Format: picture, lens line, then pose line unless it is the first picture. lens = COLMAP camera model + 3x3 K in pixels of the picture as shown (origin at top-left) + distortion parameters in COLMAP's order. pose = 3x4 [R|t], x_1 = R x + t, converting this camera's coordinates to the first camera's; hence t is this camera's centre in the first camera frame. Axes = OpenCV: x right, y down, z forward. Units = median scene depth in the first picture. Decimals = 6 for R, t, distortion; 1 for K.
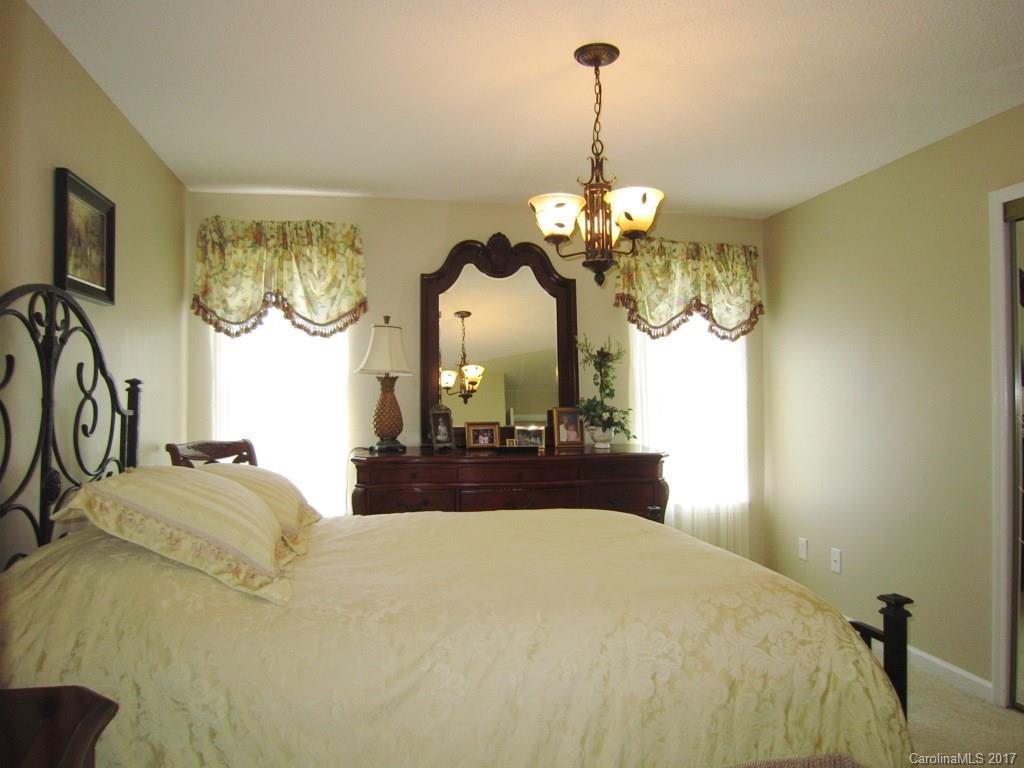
lens RADIAL K [[734.4, 0, 534.2], [0, 734.4, 383.3], [0, 0, 1]] dist [-0.009263, 0.000197]
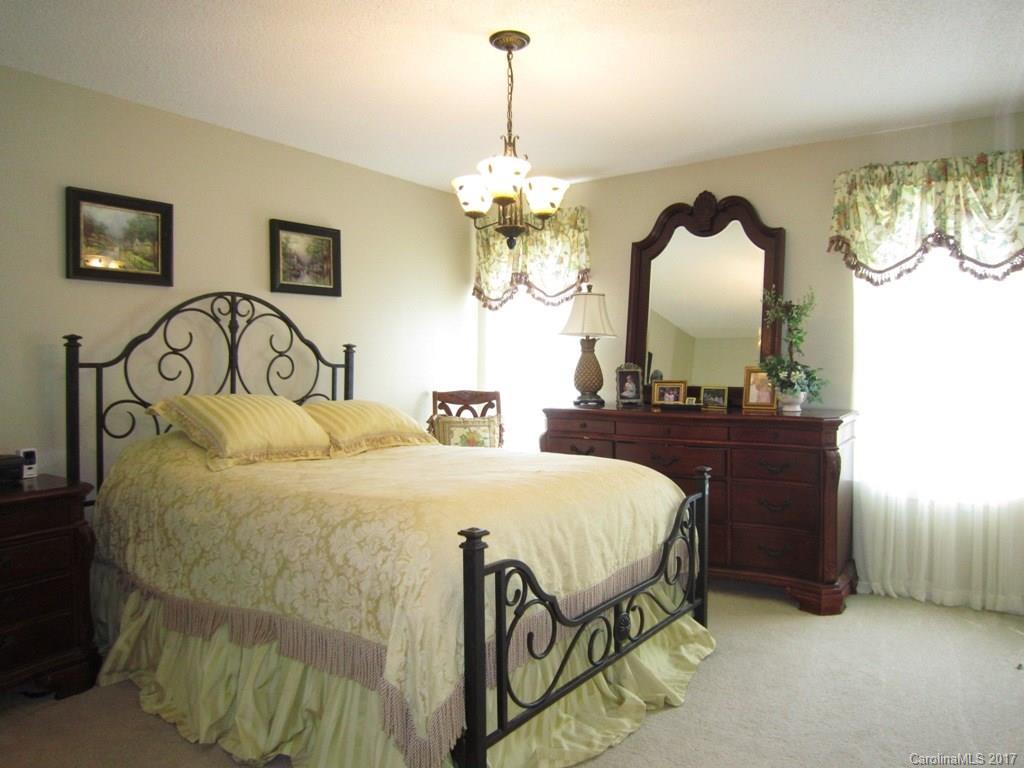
lens RADIAL K [[734.4, 0, 534.2], [0, 734.4, 383.3], [0, 0, 1]] dist [-0.009263, 0.000197]
pose [[0.697218, 0.016668, -0.716665, 0.520556], [0.012668, 0.999287, 0.035566, 0.017153], [0.716747, -0.033876, 0.696510, 0.139728]]
